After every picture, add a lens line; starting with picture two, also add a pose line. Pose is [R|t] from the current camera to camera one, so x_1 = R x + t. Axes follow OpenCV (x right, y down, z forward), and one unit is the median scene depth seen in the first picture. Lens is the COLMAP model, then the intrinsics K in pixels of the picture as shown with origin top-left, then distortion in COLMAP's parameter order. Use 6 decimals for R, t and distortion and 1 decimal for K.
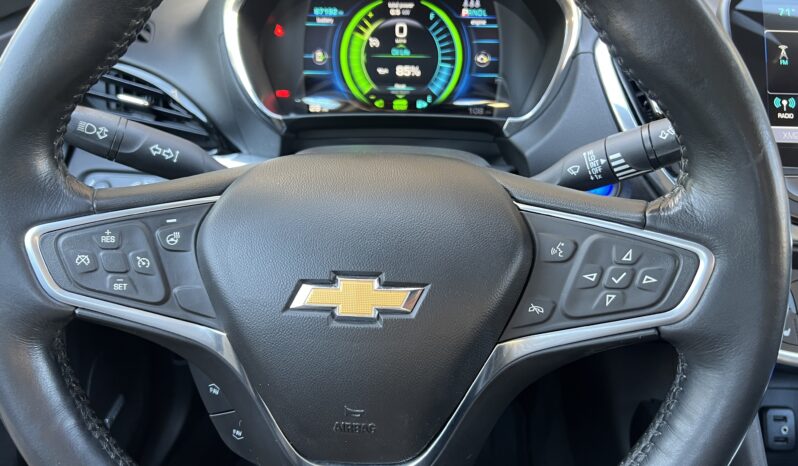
lens RADIAL K [[629.9, 0, 399.0], [0, 629.9, 233.0], [0, 0, 1]] dist [0.086931, -0.126878]
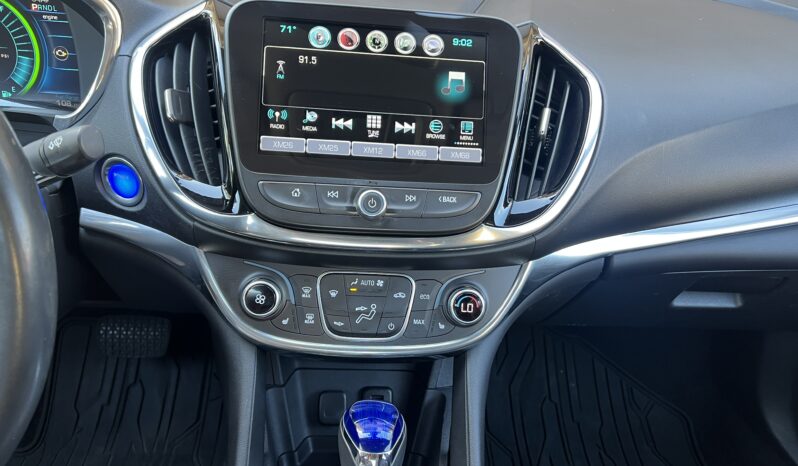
lens RADIAL K [[680.8, 0, 401.1], [0, 680.8, 245.4], [0, 0, 1]] dist [0.080612, -0.127184]
pose [[0.994062, 0.015309, 0.107735, 0.857663], [-0.020677, 0.998590, 0.048889, -0.048961], [-0.106835, -0.050827, 0.992977, -0.259791]]
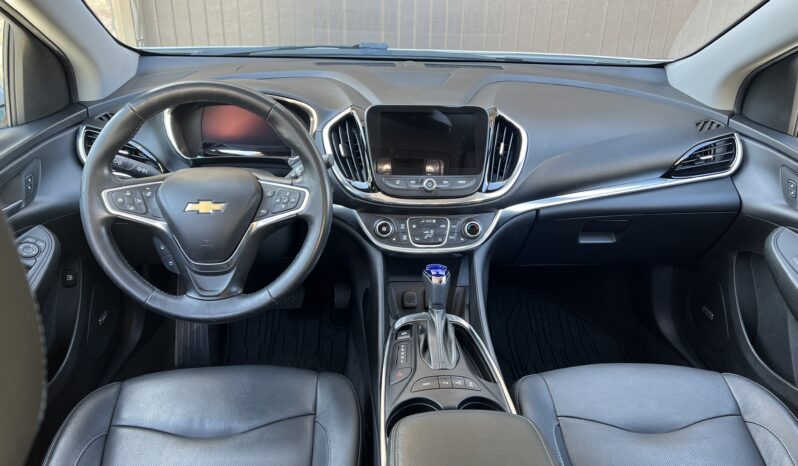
lens RADIAL K [[637.9, 0, 407.3], [0, 637.9, 232.3], [0, 0, 1]] dist [0.192771, -0.456894]
pose [[0.994905, -0.024919, 0.097692, 0.517226], [0.032987, 0.996098, -0.081852, 0.433629], [-0.095271, 0.084658, 0.991845, -1.982371]]
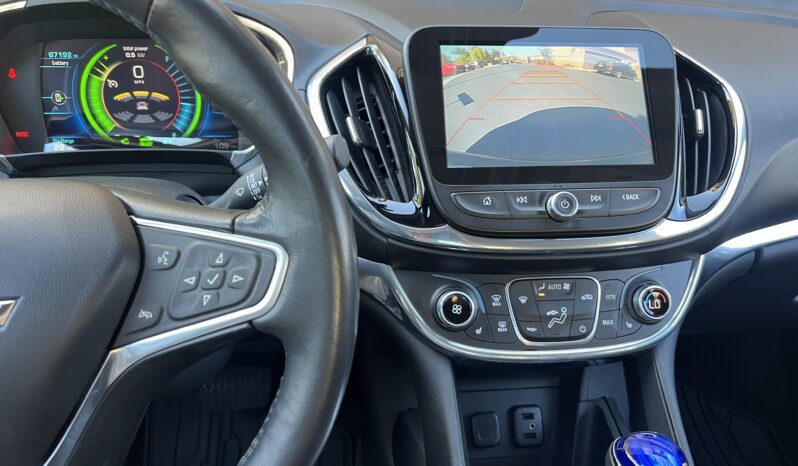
lens RADIAL K [[629.9, 0, 399.0], [0, 629.9, 233.0], [0, 0, 1]] dist [0.086931, -0.126878]
pose [[0.988177, -0.050832, 0.144648, 0.399040], [0.061497, 0.995633, -0.070235, 0.068864], [-0.140446, 0.078300, 0.986987, -0.116458]]
